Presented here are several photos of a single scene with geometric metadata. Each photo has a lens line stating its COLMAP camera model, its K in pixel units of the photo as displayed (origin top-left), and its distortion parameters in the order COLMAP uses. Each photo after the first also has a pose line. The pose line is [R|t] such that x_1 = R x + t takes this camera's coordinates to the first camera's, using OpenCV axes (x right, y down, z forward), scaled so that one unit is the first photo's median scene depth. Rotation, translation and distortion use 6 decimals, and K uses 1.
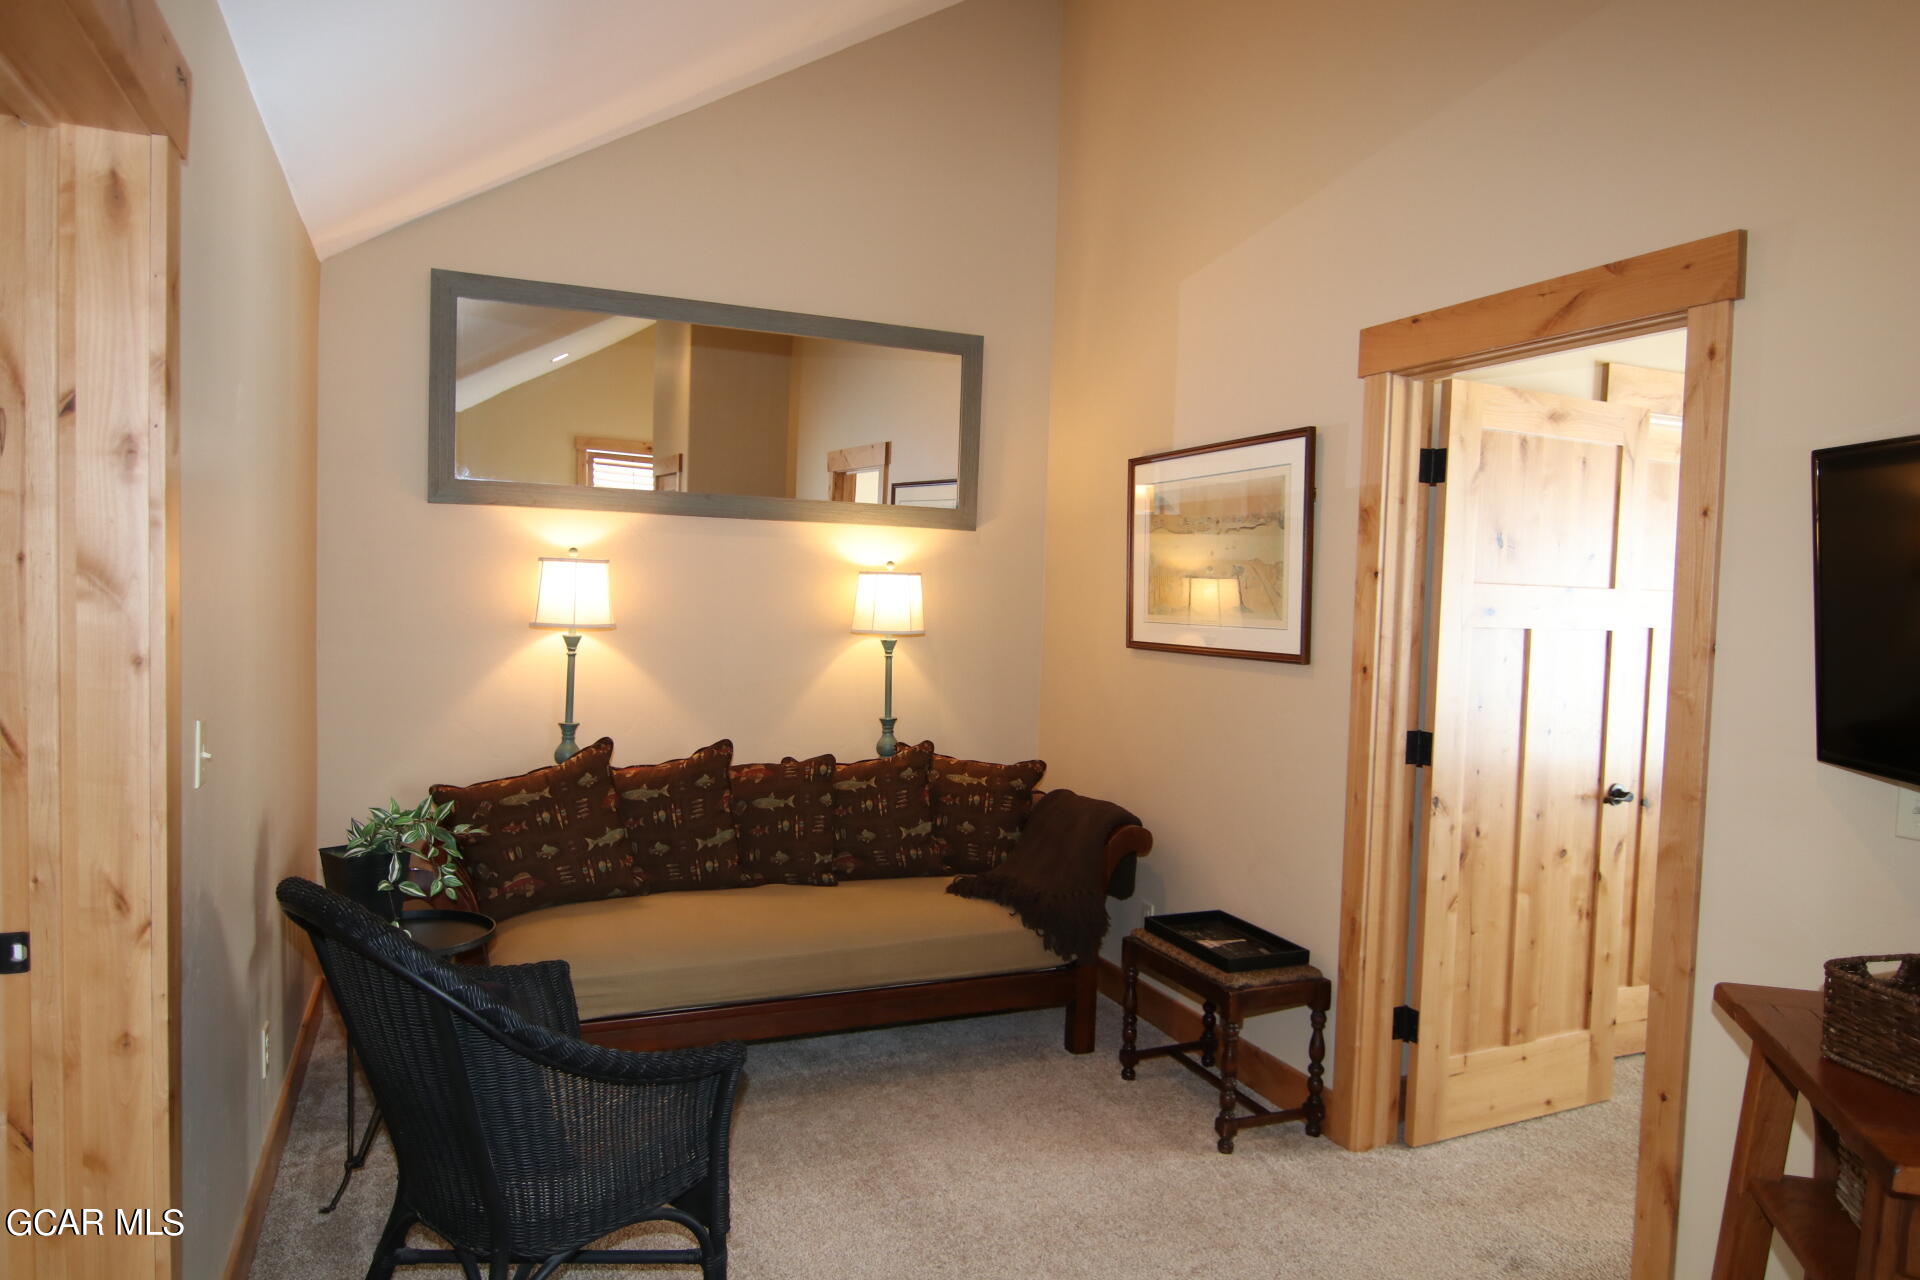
lens RADIAL K [[1208.9, 0, 959.6], [0, 1208.9, 639.3], [0, 0, 1]] dist [-0.006807, -0.005972]
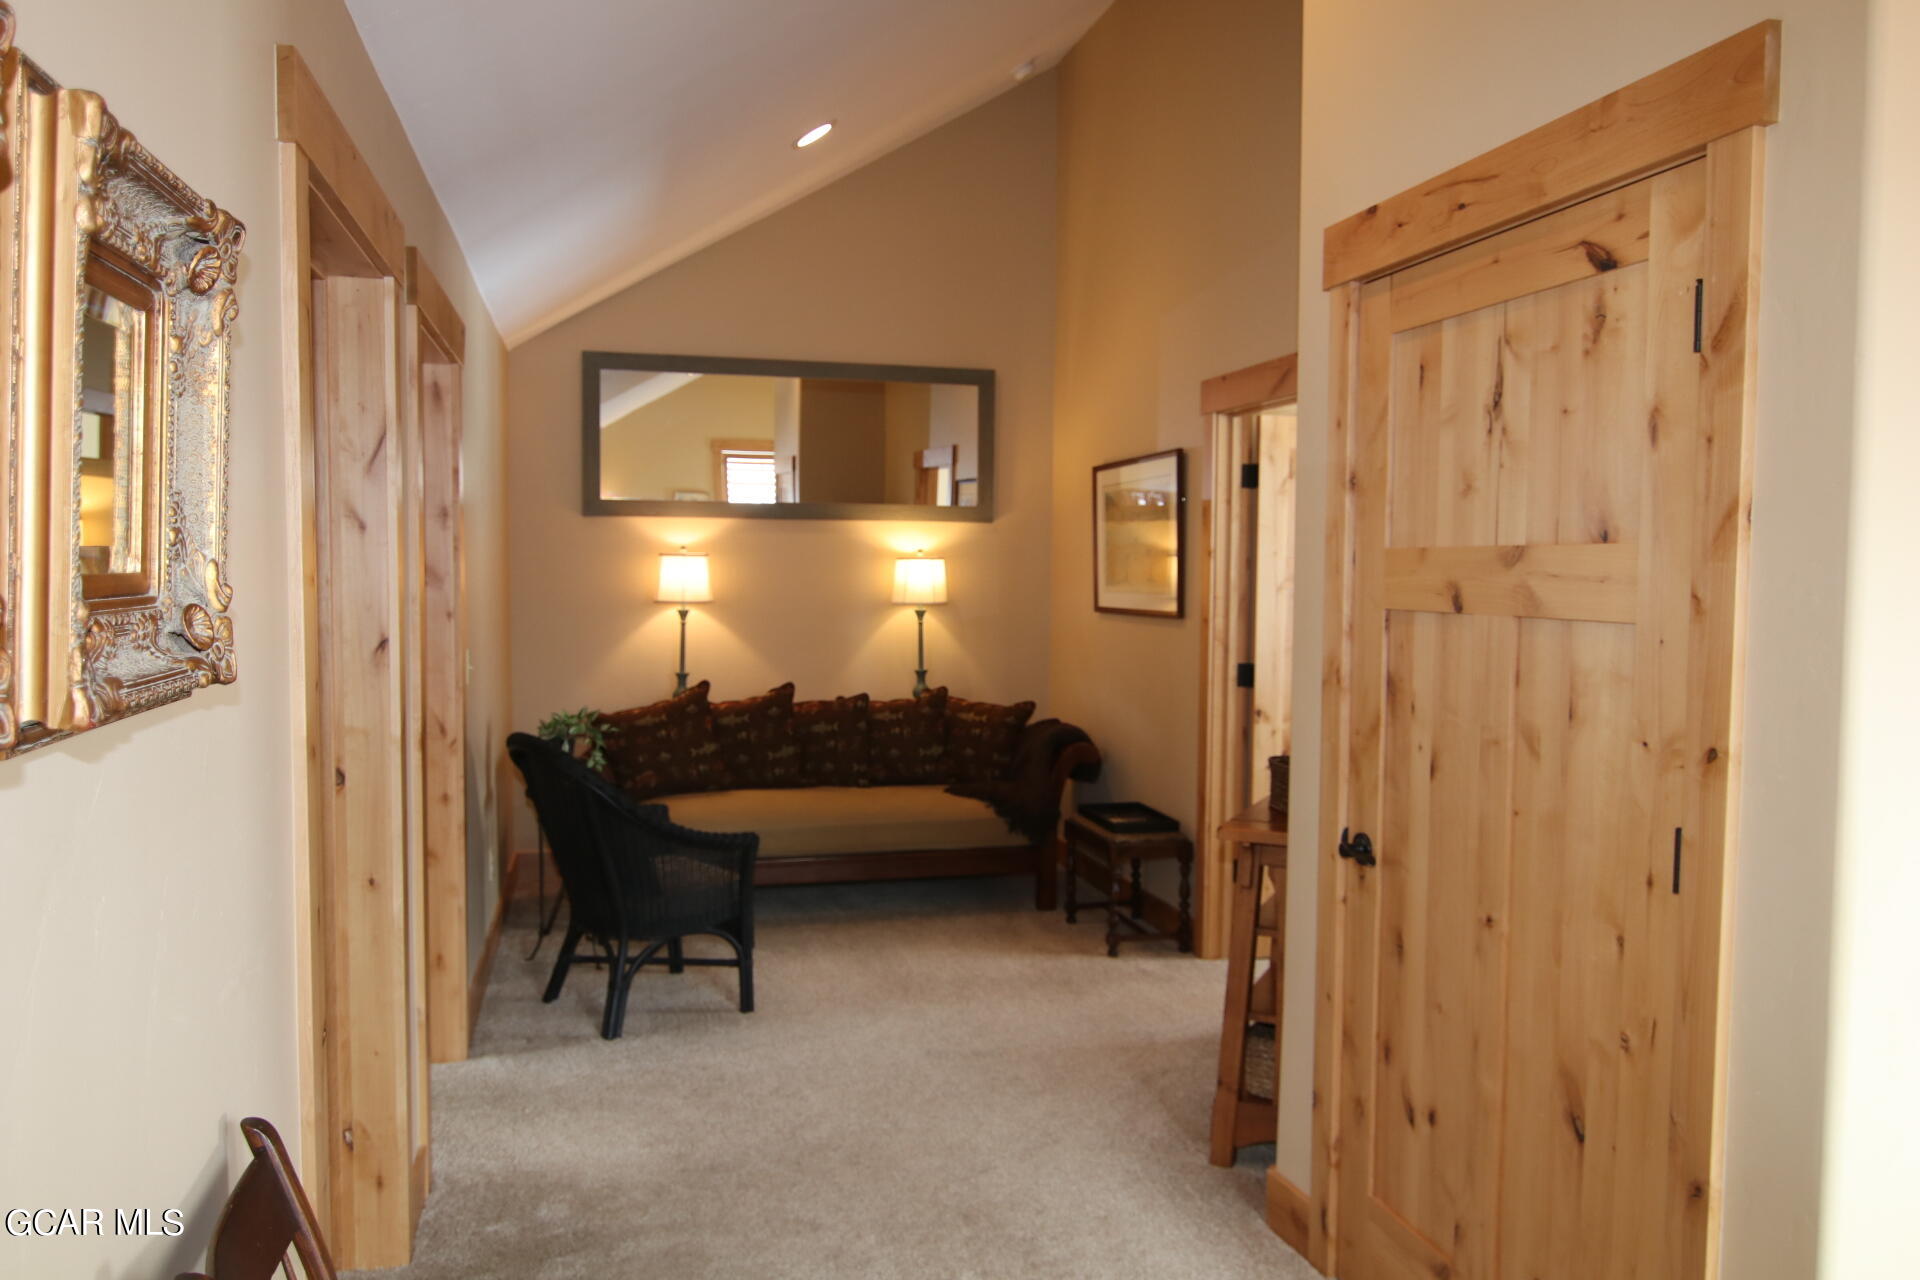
lens RADIAL K [[1390.7, 0, 957.0], [0, 1390.7, 637.7], [0, 0, 1]] dist [0.003988, 0.004281]
pose [[0.987602, -0.013547, -0.156392, 0.259051], [0.014815, 0.999866, 0.006948, 0.025280], [0.156277, -0.009179, 0.987671, -0.572421]]
